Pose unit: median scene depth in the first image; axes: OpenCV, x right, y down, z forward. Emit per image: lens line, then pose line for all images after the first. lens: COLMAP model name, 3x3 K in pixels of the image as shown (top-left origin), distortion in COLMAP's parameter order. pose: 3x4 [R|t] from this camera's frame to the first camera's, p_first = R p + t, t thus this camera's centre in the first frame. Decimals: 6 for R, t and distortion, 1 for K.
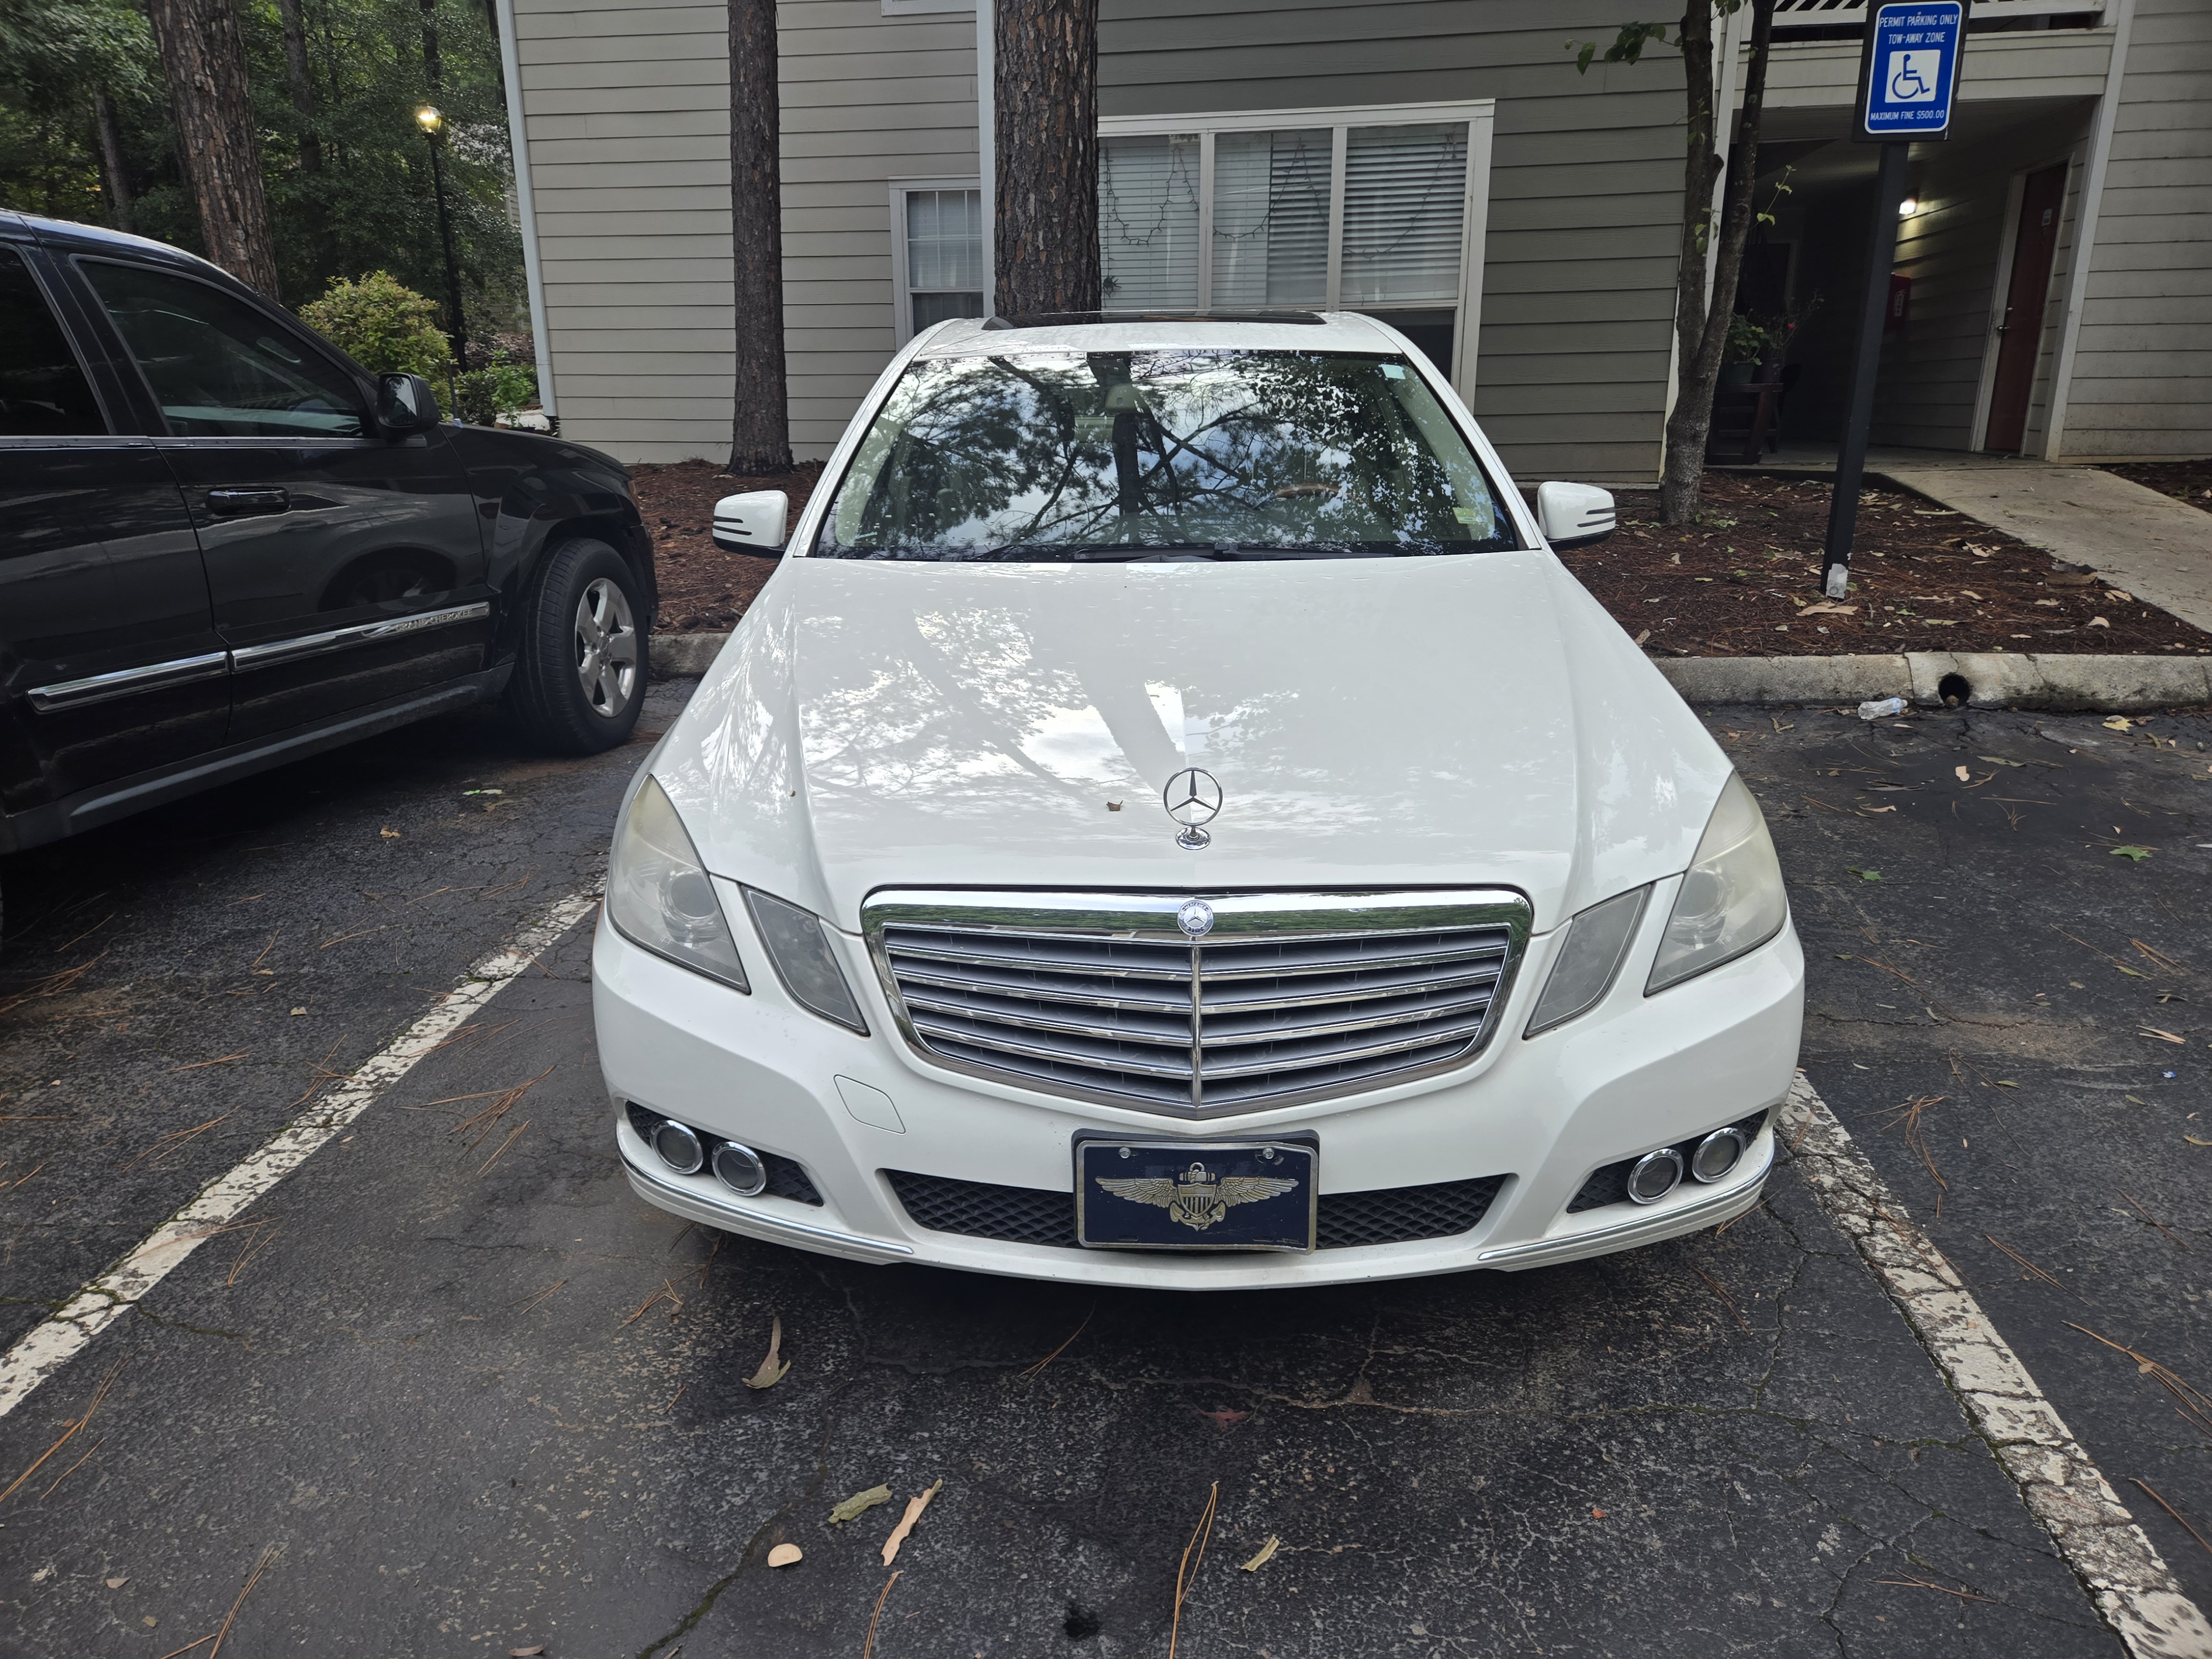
lens RADIAL K [[1423.2, 0, 1064.9], [0, 1423.2, 813.7], [0, 0, 1]] dist [0.052470, -0.045264]
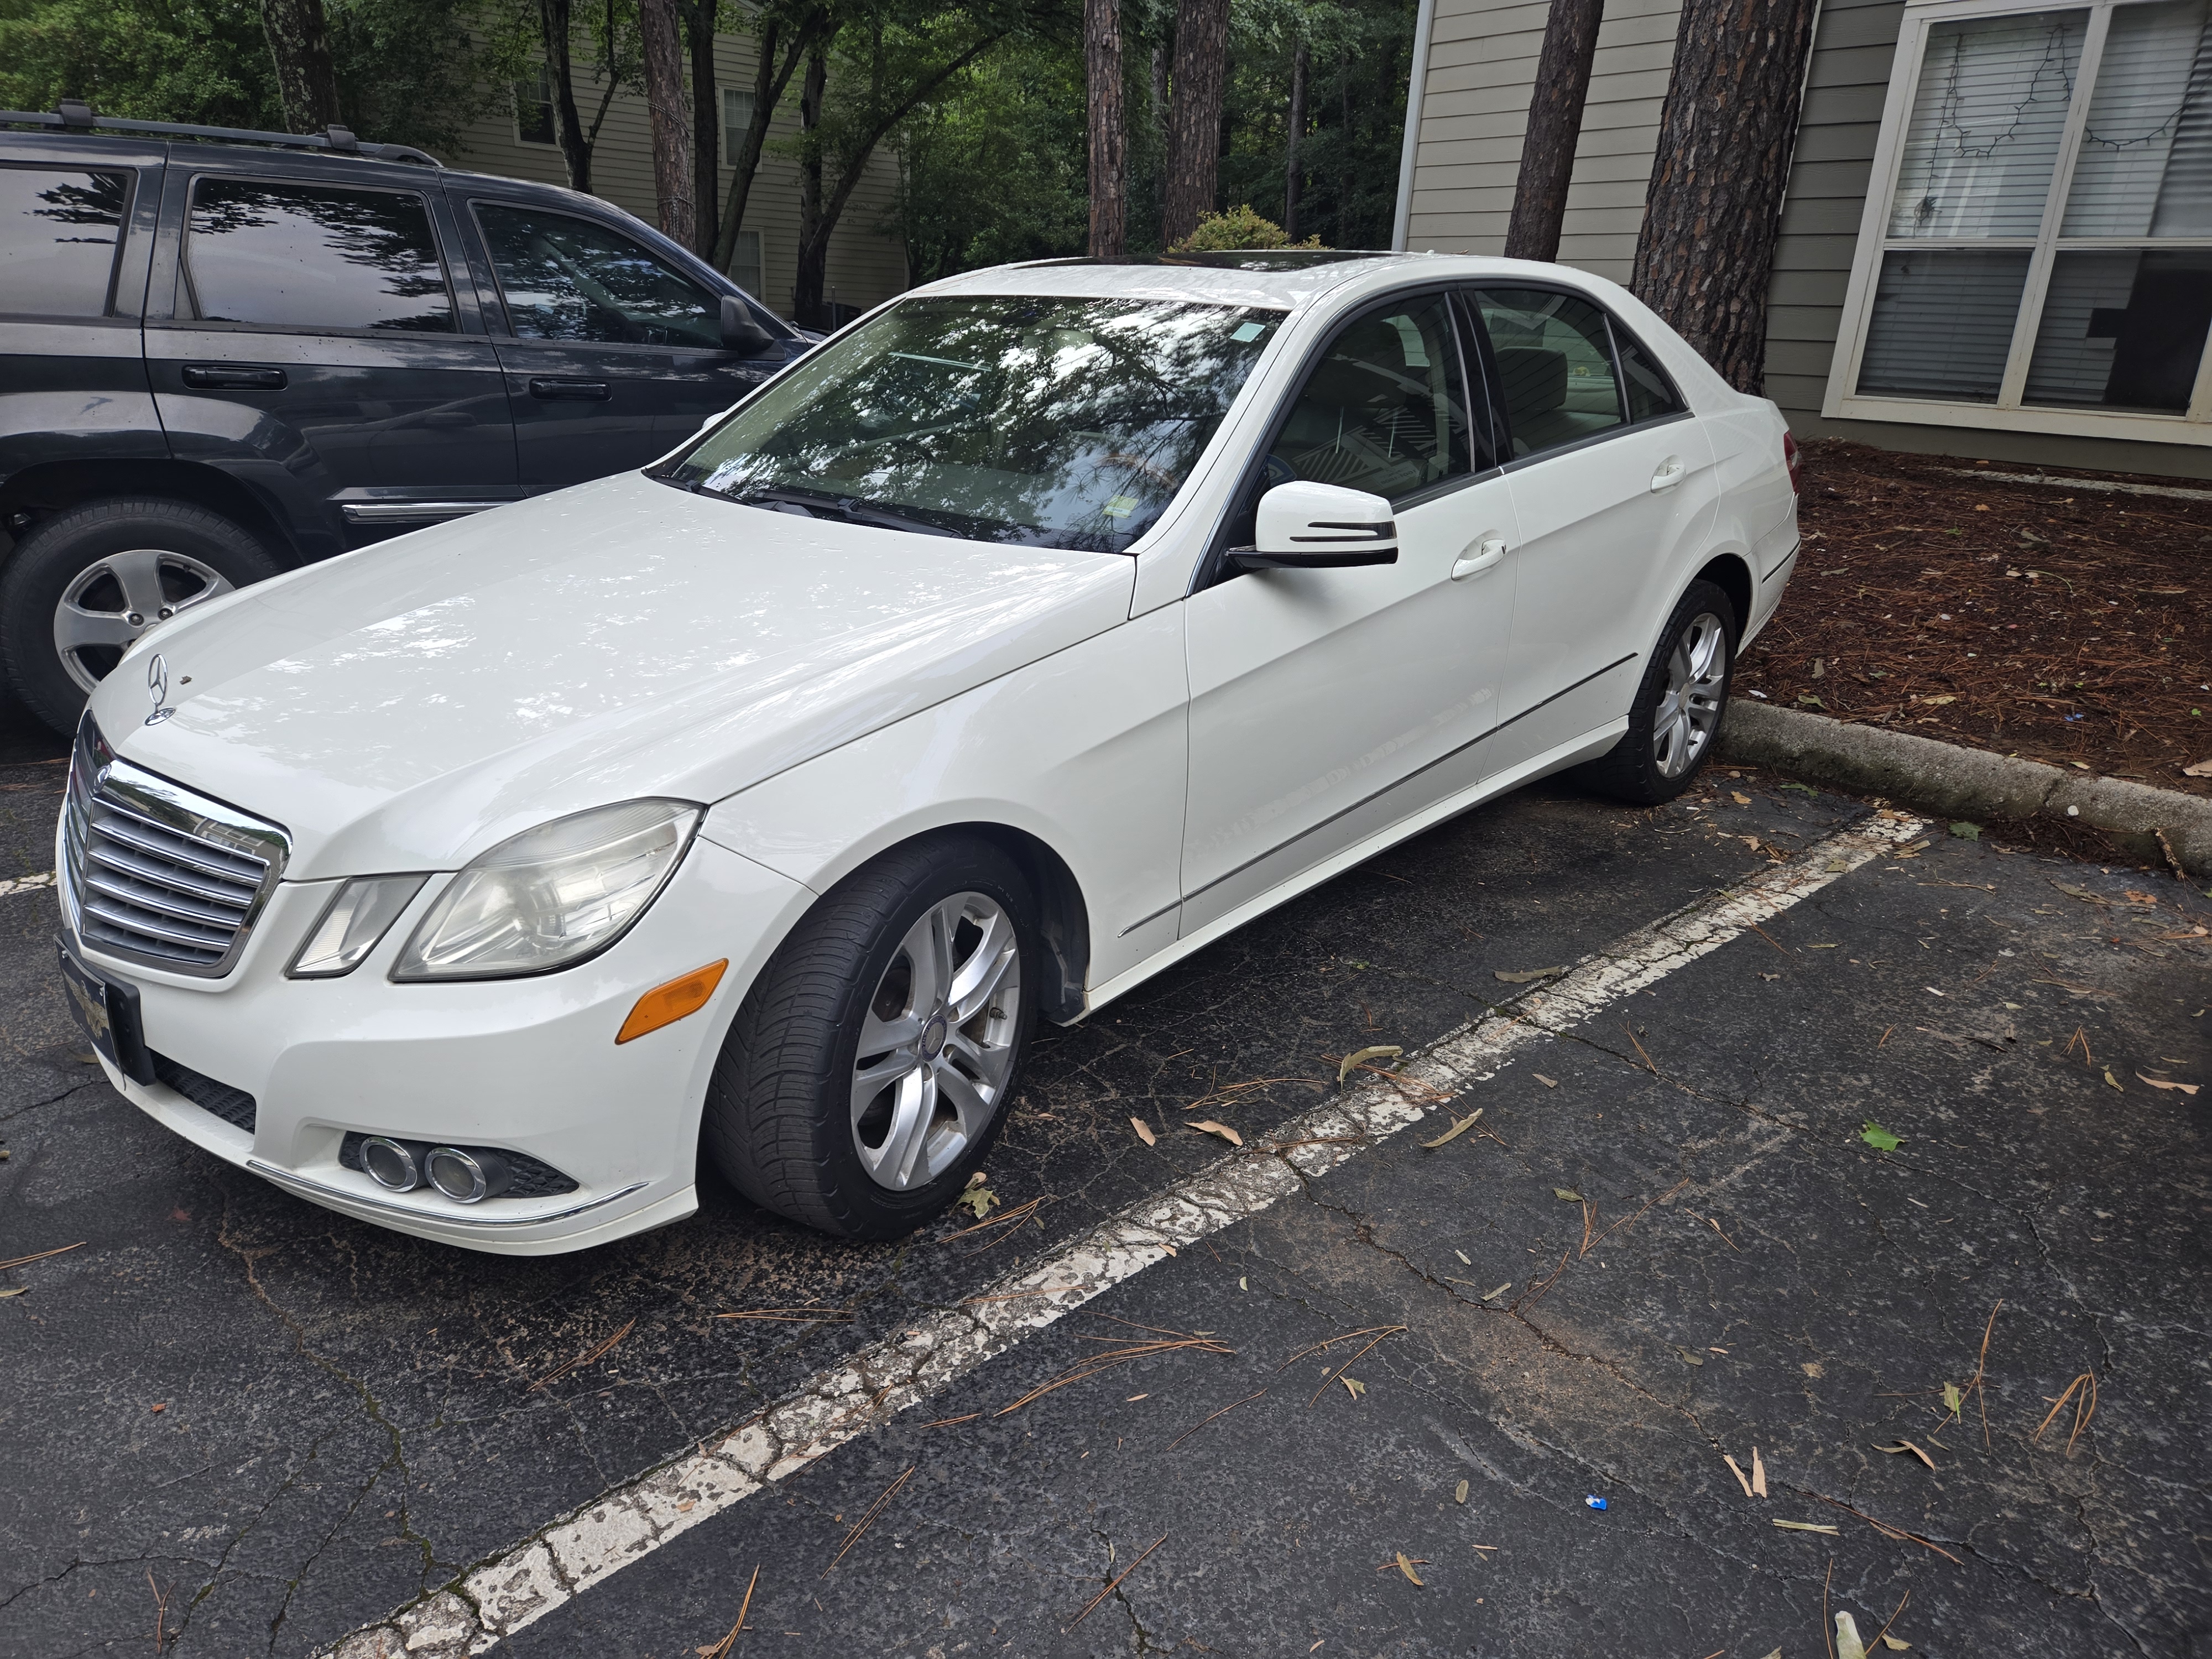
lens RADIAL K [[1423.2, 0, 1100.0], [0, 1423.2, 825.6], [0, 0, 1]] dist [0.052470, -0.045264]
pose [[0.757904, 0.253504, -0.601097, 0.445627], [-0.222522, 0.966609, 0.127084, -0.068324], [0.613242, 0.037440, 0.789007, 0.176019]]
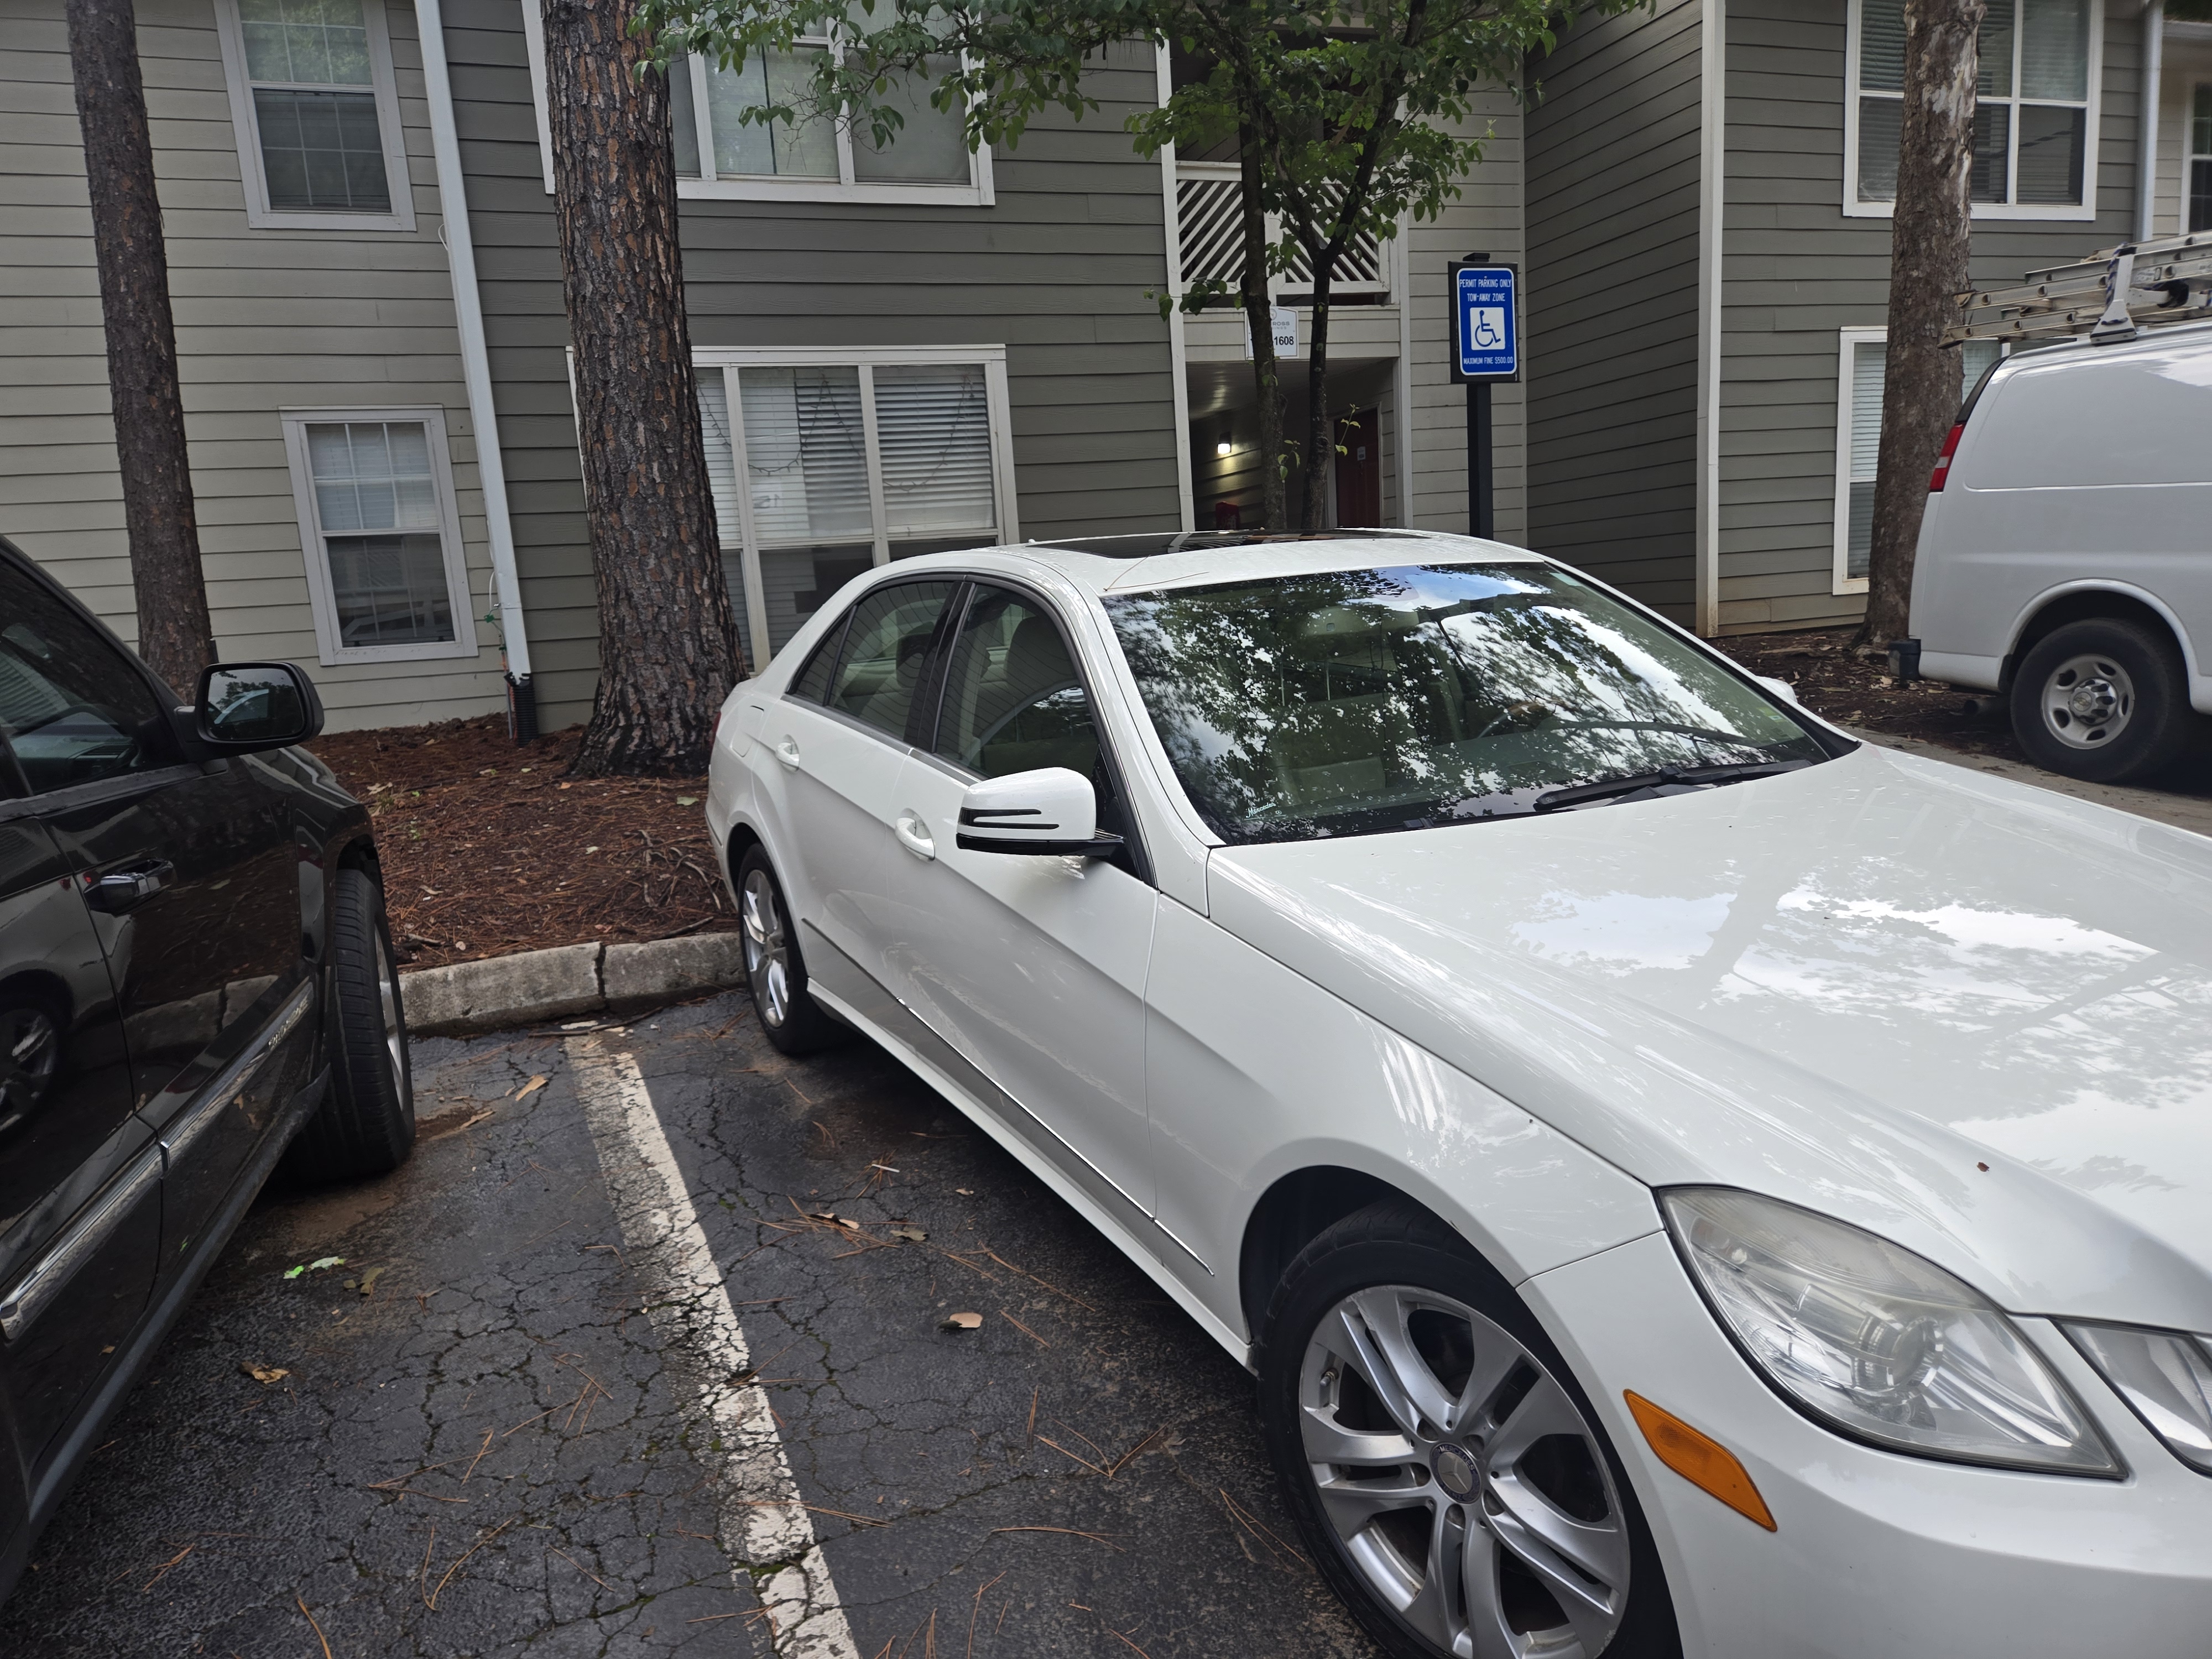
lens RADIAL K [[1423.2, 0, 1054.5], [0, 1423.2, 853.4], [0, 0, 1]] dist [0.052470, -0.045264]
pose [[0.880058, -0.132544, 0.455994, -0.319161], [0.188881, 0.978732, -0.080048, -0.069488], [-0.435686, 0.156575, 0.886376, 0.193310]]
